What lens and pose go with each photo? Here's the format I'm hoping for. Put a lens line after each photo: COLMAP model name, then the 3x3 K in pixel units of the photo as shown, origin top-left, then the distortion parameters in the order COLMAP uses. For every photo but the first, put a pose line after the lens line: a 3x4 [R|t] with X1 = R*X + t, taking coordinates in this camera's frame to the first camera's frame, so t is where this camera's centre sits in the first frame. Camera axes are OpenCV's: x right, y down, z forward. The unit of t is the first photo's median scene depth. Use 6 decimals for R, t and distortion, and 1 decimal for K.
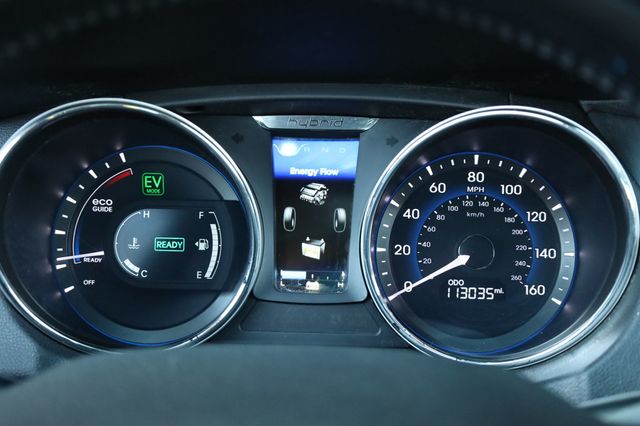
lens RADIAL K [[901.1, 0, 317.5], [0, 901.1, 214.5], [0, 0, 1]] dist [-0.003544, 0.000000]
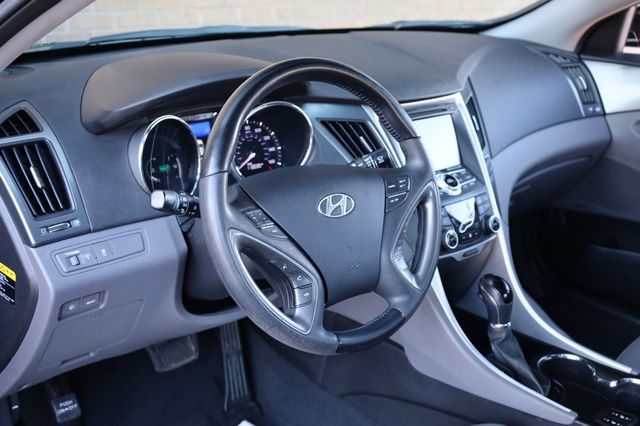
lens RADIAL K [[729.0, 0, 321.2], [0, 729.0, 214.7], [0, 0, 1]] dist [-0.078266, 0.000000]
pose [[0.735986, -0.218955, 0.640612, -1.240470], [0.193260, 0.974831, 0.111156, 0.017416], [-0.648826, 0.041996, 0.759777, -0.961473]]
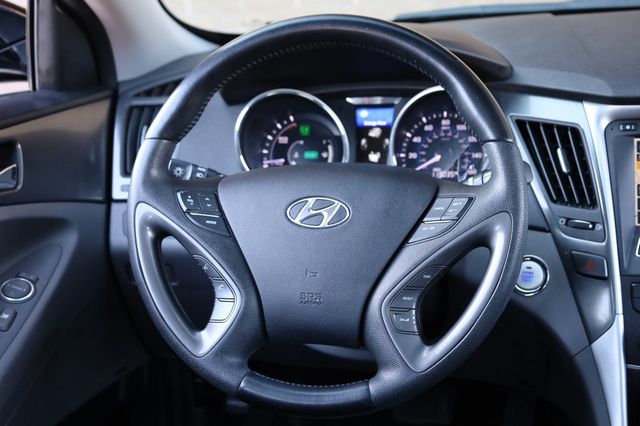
lens RADIAL K [[870.9, 0, 319.4], [0, 870.9, 212.1], [0, 0, 1]] dist [-0.011979, 0.000000]
pose [[0.976521, -0.008287, -0.215262, 0.332135], [-0.002485, 0.998760, -0.049723, 0.287375], [0.215407, 0.049091, 0.975290, -1.151962]]
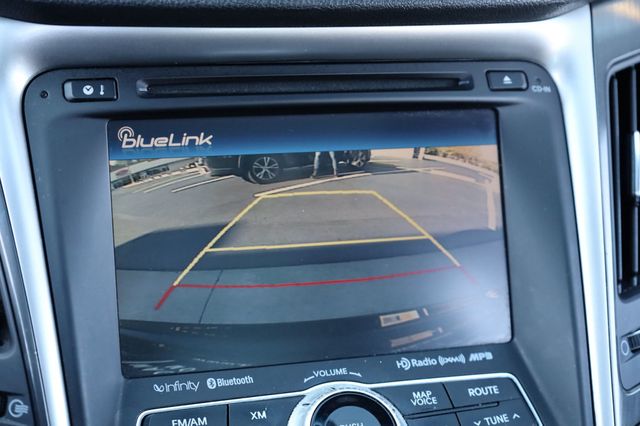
lens RADIAL K [[1126.5, 0, 321.4], [0, 1126.5, 218.3], [0, 0, 1]] dist [-0.036113, 0.000000]
pose [[0.946903, -0.069091, 0.314008, 0.470864], [0.050148, 0.996423, 0.068019, 0.064629], [-0.317585, -0.048661, 0.946981, -0.073244]]
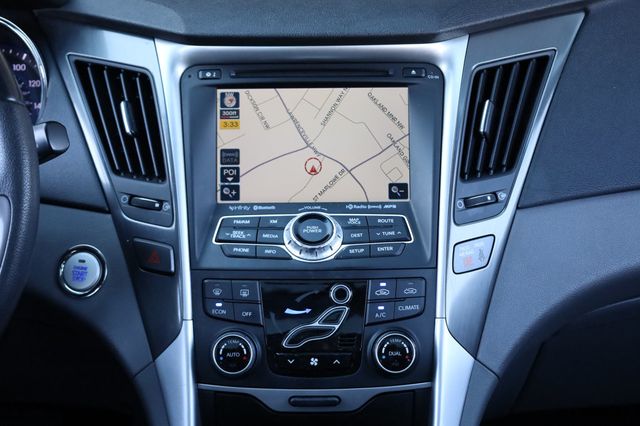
lens RADIAL K [[1210.4, 0, 321.6], [0, 1210.4, 214.5], [0, 0, 1]] dist [0.005566, 0.000000]
pose [[0.999390, -0.021733, 0.027321, 0.693092], [0.021542, 0.999742, 0.007248, 0.232775], [-0.027471, -0.006655, 0.999600, -1.193253]]
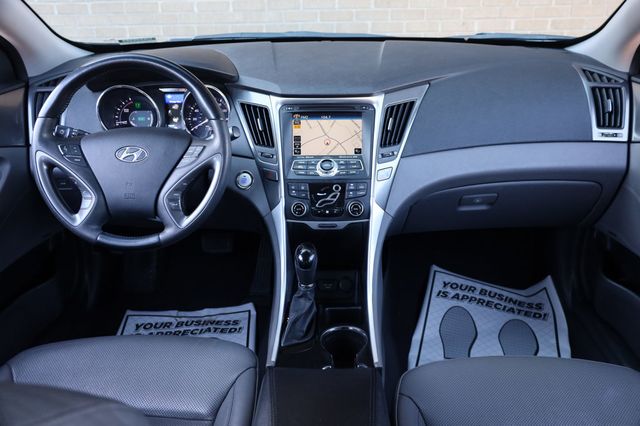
lens RADIAL K [[523.1, 0, 325.1], [0, 523.1, 214.0], [0, 0, 1]] dist [-0.012062, -0.004482]
pose [[0.999760, -0.020940, 0.006507, 0.702644], [0.020074, 0.993428, 0.112683, 0.224486], [-0.008823, -0.112525, 0.993610, -1.587072]]
